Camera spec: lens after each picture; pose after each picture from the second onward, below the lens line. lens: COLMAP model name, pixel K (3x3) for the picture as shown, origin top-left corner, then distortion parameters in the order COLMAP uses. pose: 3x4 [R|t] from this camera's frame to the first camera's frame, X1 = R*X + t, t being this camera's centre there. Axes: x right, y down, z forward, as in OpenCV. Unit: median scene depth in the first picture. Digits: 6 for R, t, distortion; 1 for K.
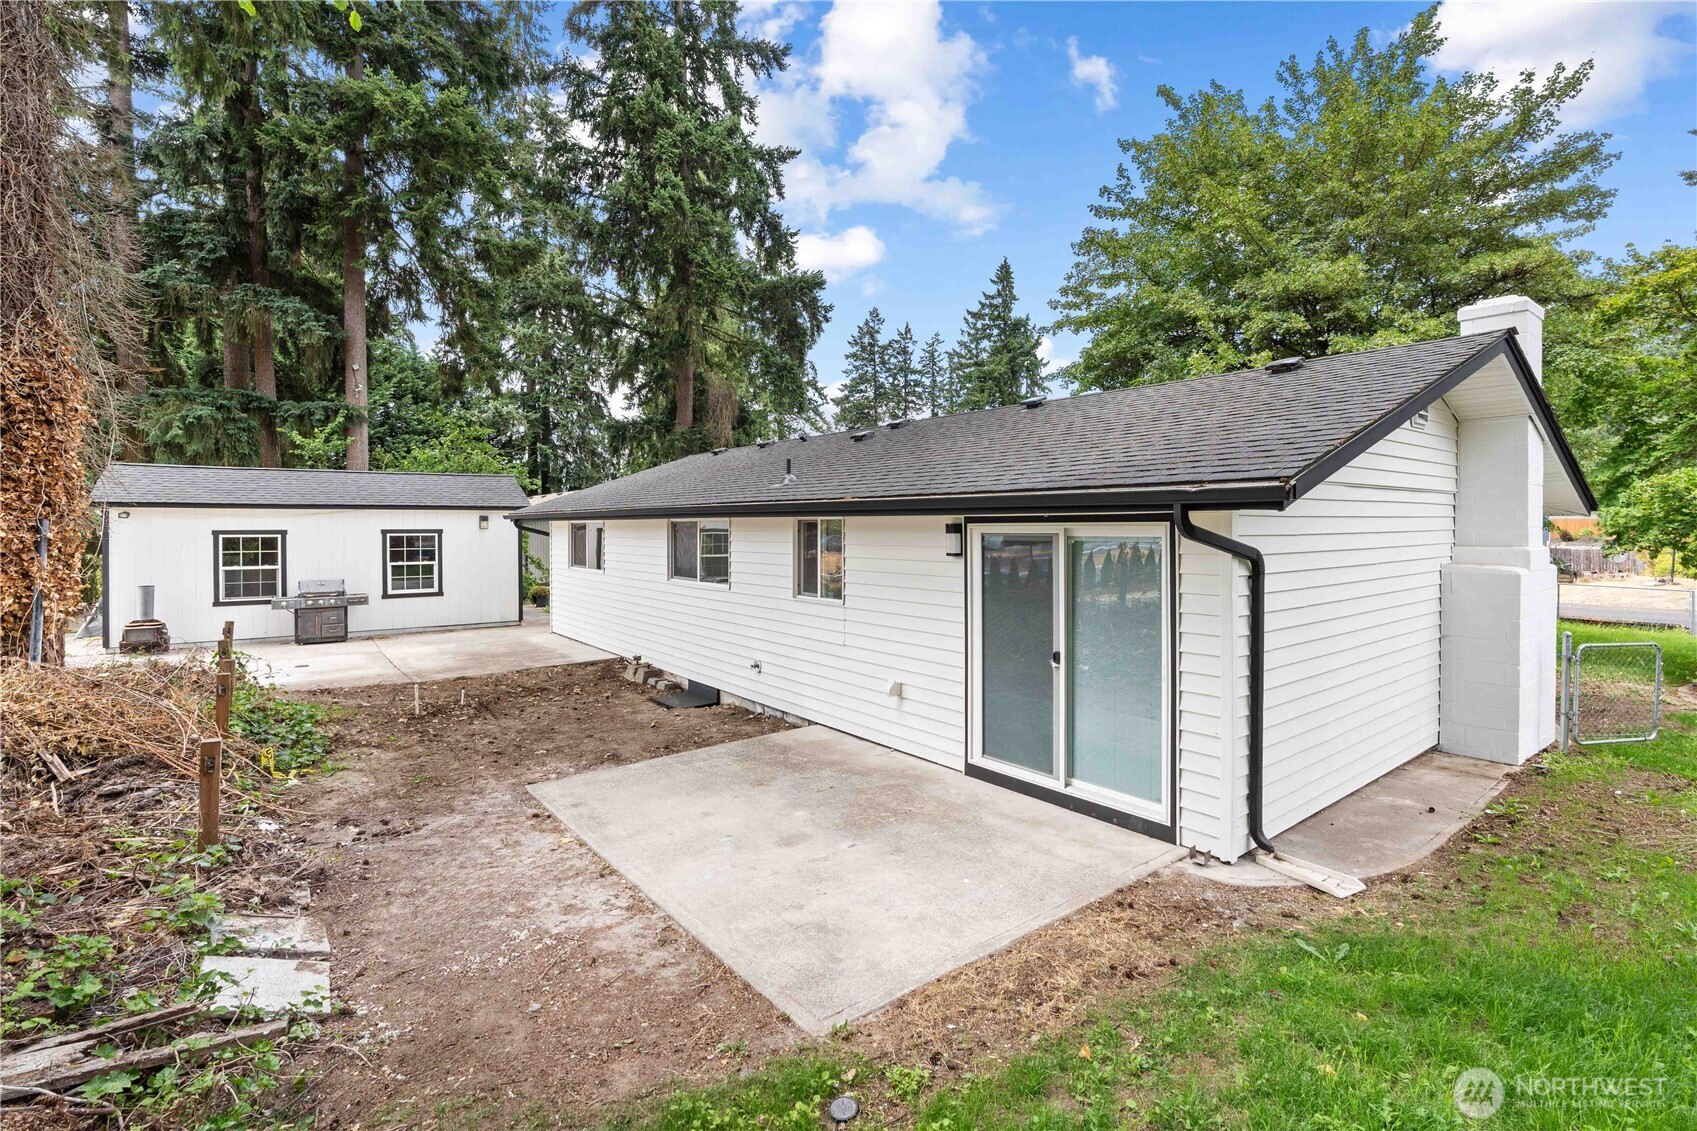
lens RADIAL K [[788.8, 0, 849.1], [0, 788.8, 522.5], [0, 0, 1]] dist [-0.000980, 0.000020]
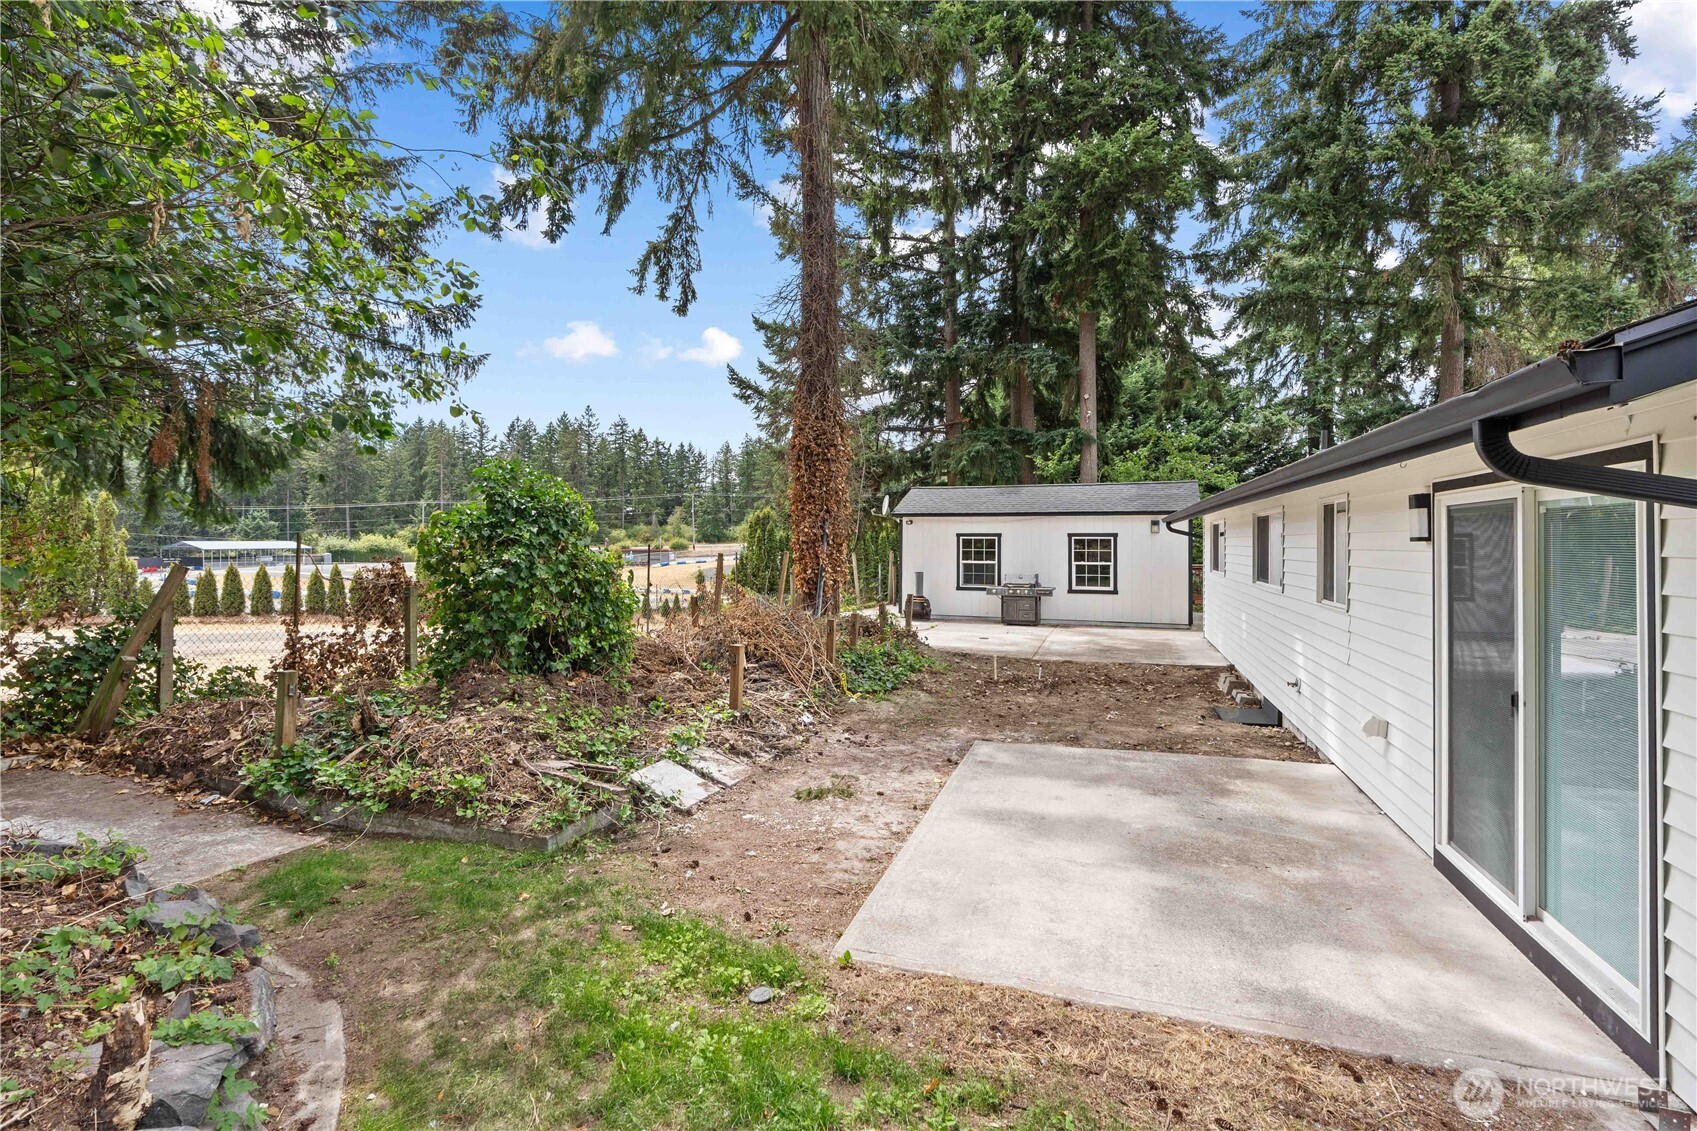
lens RADIAL K [[786.1, 0, 849.8], [0, 786.1, 536.7], [0, 0, 1]] dist [0.000375, 0.001132]
pose [[0.552806, -0.000598, -0.833310, 0.223635], [-0.003644, 0.999988, -0.003135, 0.022065], [0.833302, 0.004769, 0.552797, 0.110067]]
